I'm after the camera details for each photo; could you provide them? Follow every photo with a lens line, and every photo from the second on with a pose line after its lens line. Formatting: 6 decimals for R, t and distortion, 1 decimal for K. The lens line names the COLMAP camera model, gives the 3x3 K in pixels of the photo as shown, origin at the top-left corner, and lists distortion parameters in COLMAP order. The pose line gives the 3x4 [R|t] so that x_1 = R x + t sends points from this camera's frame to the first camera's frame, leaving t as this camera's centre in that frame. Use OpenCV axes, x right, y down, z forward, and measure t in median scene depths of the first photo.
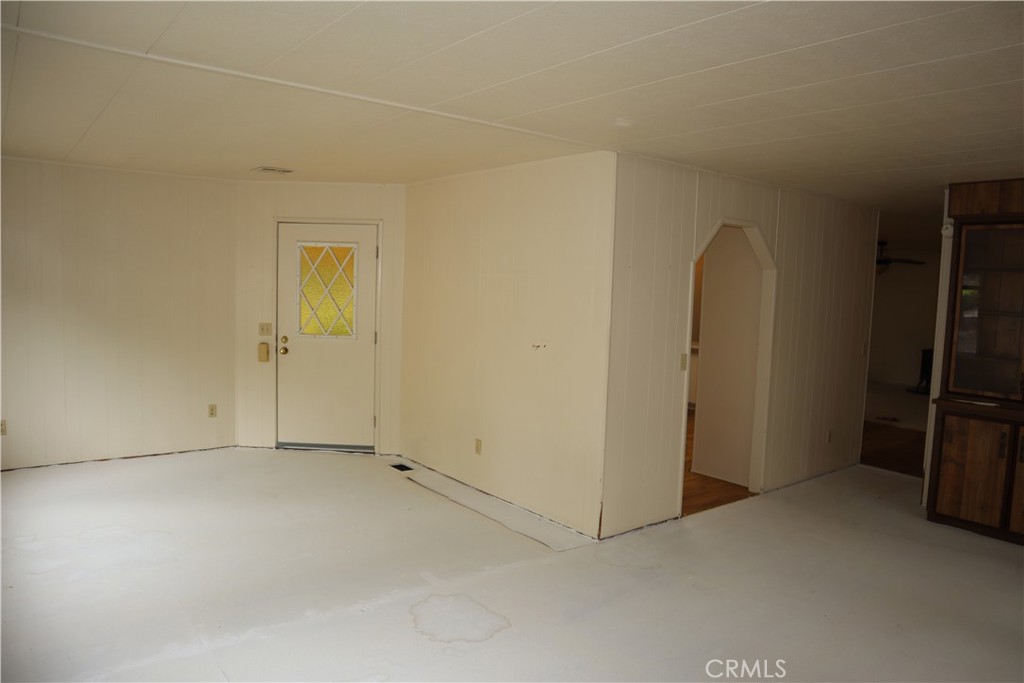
lens RADIAL K [[724.2, 0, 515.5], [0, 724.2, 345.9], [0, 0, 1]] dist [-0.112290, 0.078204]
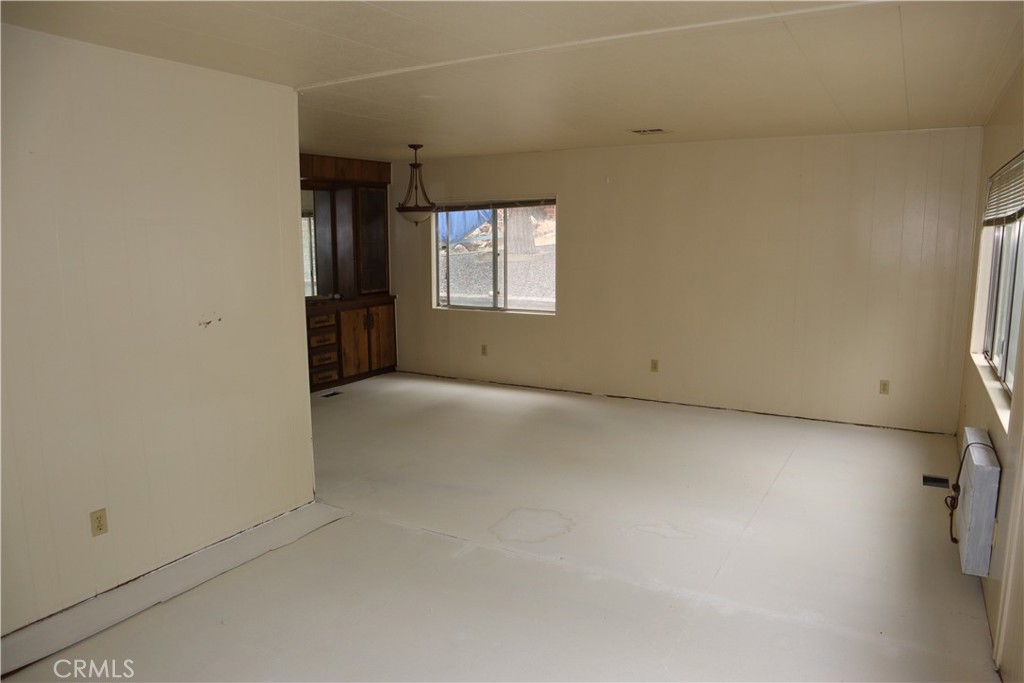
lens RADIAL K [[724.2, 0, 515.5], [0, 724.2, 345.9], [0, 0, 1]] dist [-0.112290, 0.078204]
pose [[-0.391729, -0.170998, 0.904051, -0.956852], [0.074511, 0.973455, 0.216411, -0.139136], [-0.917058, 0.152137, -0.368589, 1.247510]]
